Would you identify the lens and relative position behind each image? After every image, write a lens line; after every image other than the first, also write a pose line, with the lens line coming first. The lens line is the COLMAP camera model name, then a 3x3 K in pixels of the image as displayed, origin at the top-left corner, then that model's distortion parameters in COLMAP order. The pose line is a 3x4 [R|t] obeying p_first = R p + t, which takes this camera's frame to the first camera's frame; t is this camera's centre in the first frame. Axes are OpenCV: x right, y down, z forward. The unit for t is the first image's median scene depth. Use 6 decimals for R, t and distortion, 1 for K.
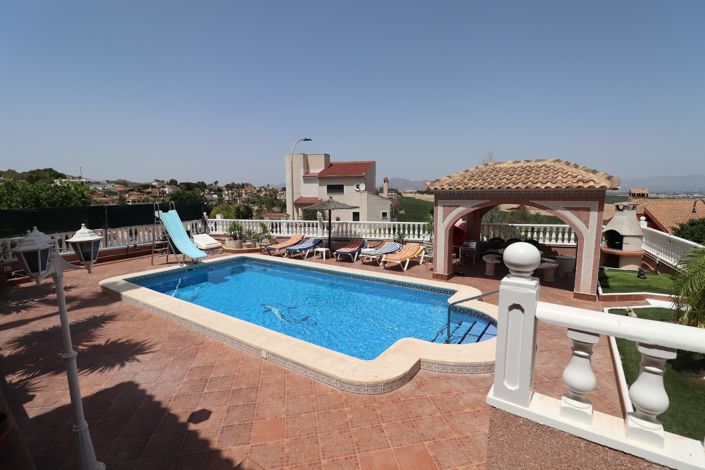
lens RADIAL K [[326.4, 0, 352.5], [0, 326.4, 235.0], [0, 0, 1]] dist [-0.000004, -0.012865]
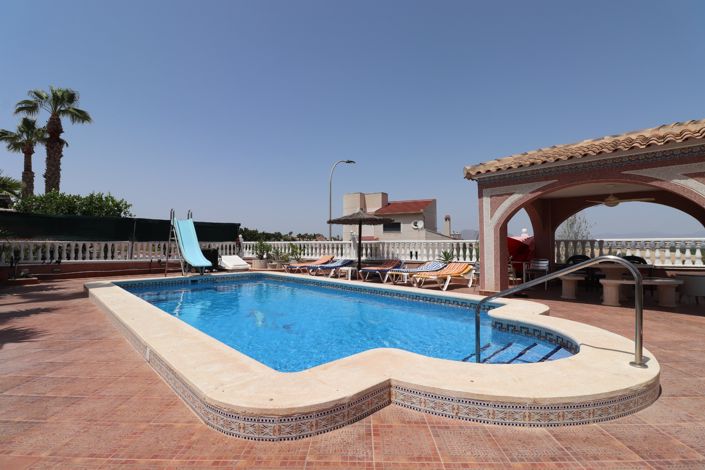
lens RADIAL K [[326.4, 0, 352.5], [0, 326.4, 235.0], [0, 0, 1]] dist [-0.000004, -0.012865]
pose [[0.978319, 0.000271, -0.207102, 0.093024], [-0.032648, 0.987697, -0.152933, 0.088345], [0.204512, 0.156378, 0.966292, 0.176631]]
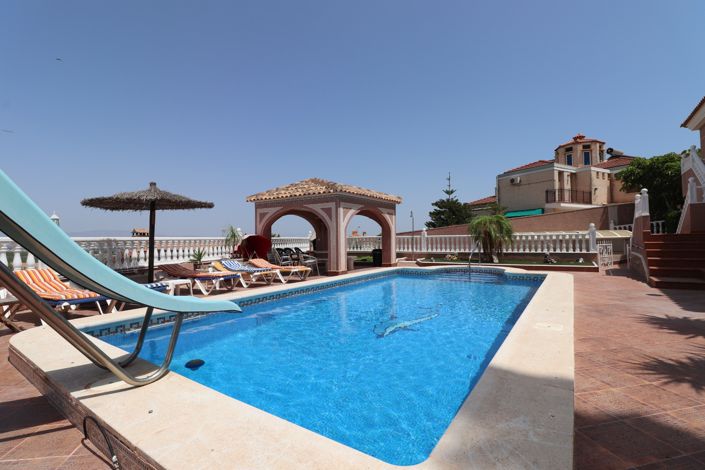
lens RADIAL K [[326.4, 0, 352.5], [0, 326.4, 235.0], [0, 0, 1]] dist [-0.000004, -0.012865]
pose [[0.003160, 0.020868, 0.999777, -0.613724], [0.143593, 0.989412, -0.021106, 0.023678], [-0.989632, 0.143628, 0.000130, 0.722315]]
